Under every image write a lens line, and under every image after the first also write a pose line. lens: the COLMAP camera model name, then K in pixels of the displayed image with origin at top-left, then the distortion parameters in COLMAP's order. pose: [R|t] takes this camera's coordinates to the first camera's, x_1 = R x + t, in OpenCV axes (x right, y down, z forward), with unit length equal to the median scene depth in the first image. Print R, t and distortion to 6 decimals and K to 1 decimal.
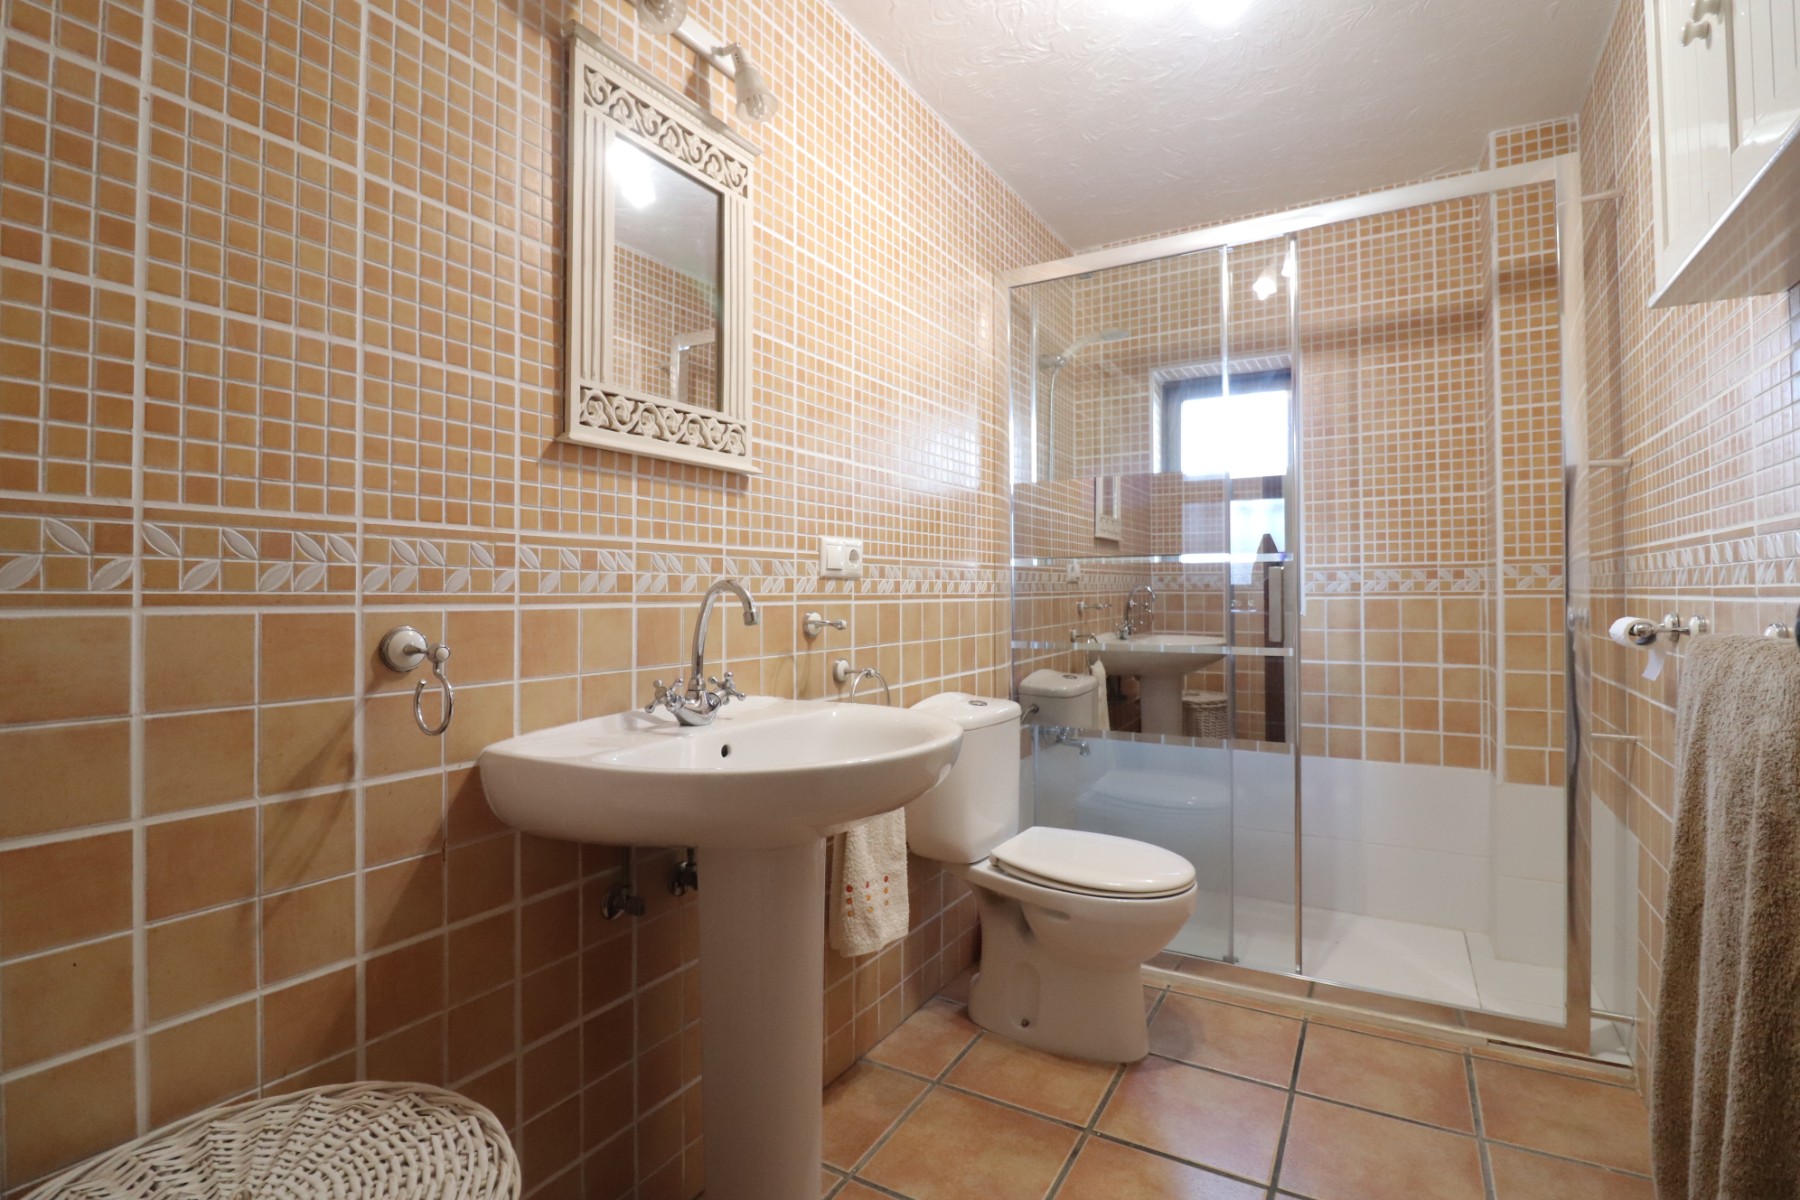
lens RADIAL K [[843.7, 0, 893.9], [0, 843.7, 595.8], [0, 0, 1]] dist [-0.006207, -0.009663]
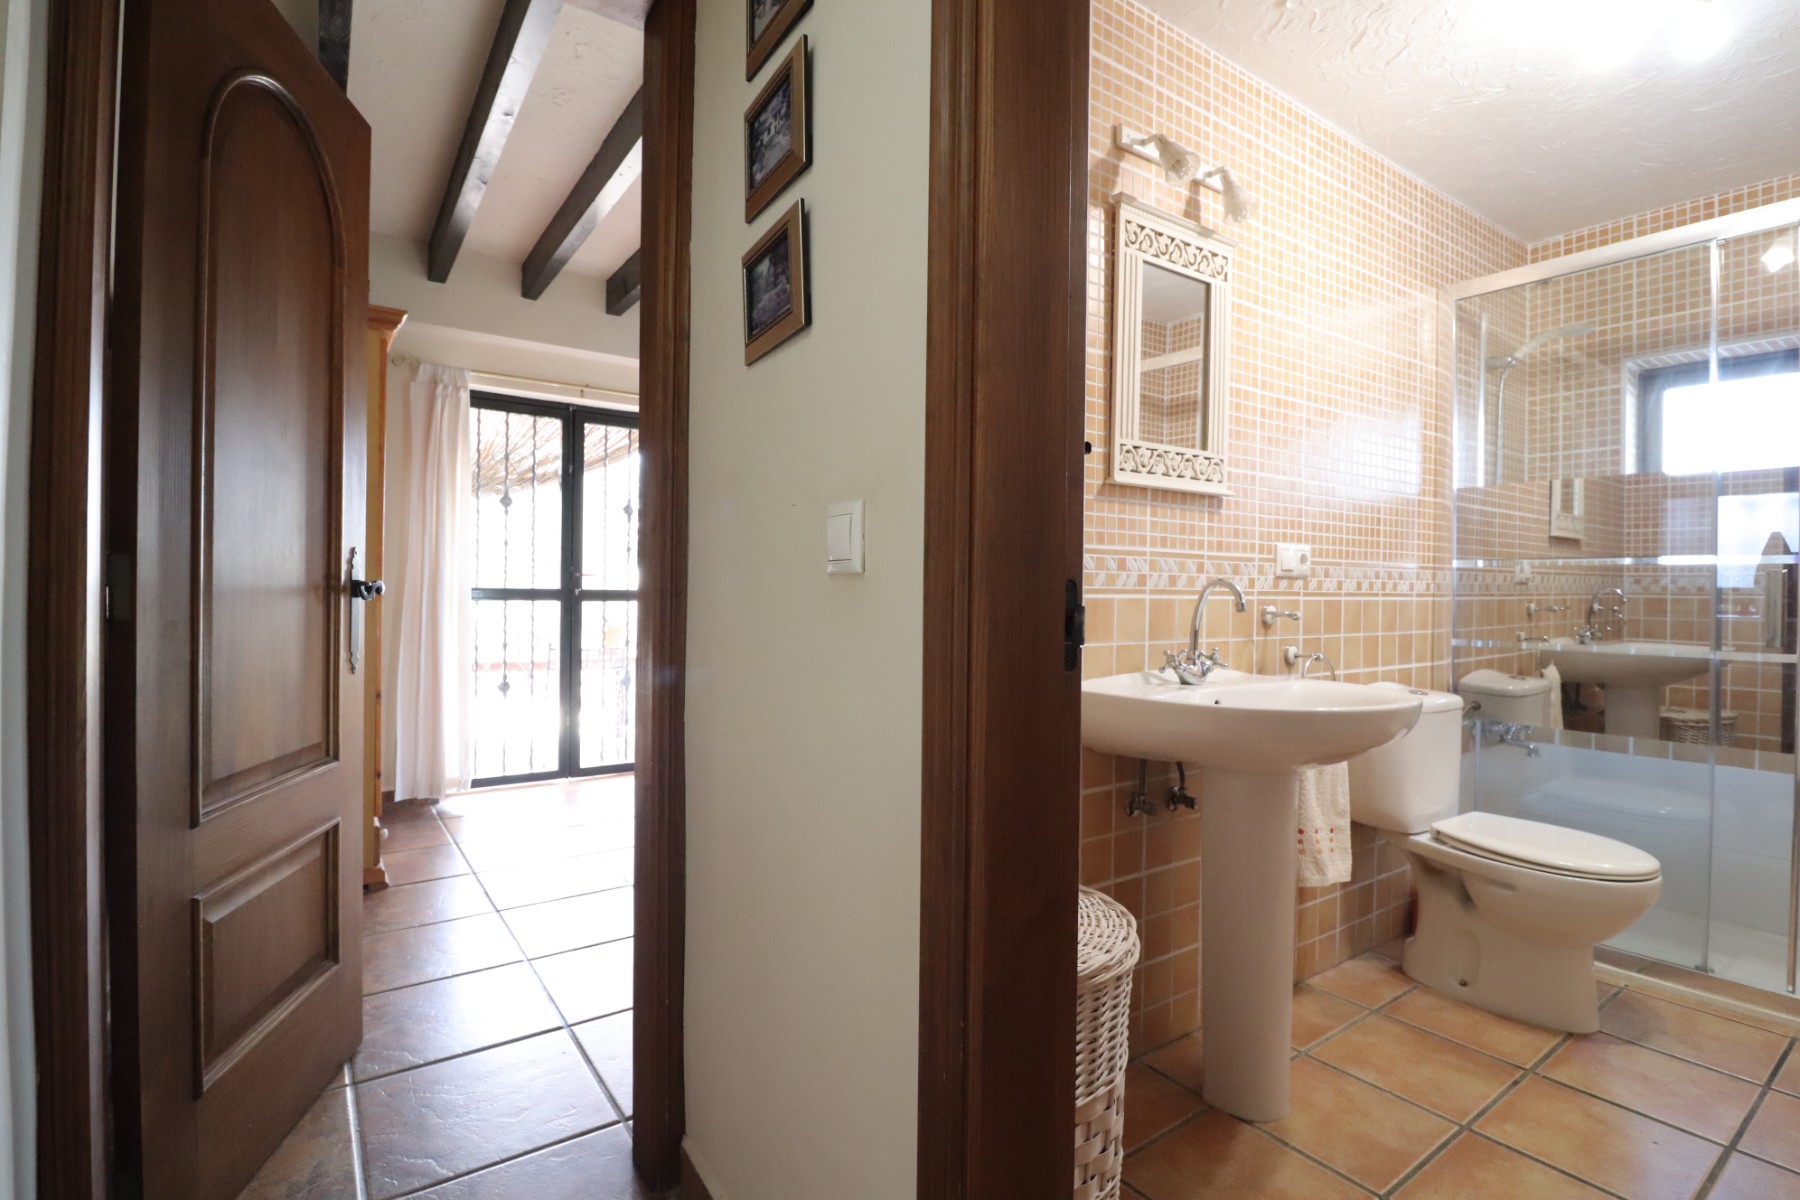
lens RADIAL K [[843.7, 0, 896.4], [0, 843.7, 595.1], [0, 0, 1]] dist [-0.006207, -0.009663]
pose [[0.910378, 0.017442, -0.413409, -0.080519], [-0.016092, 0.999848, 0.006747, 0.004898], [0.413464, 0.000510, 0.910520, -0.322788]]
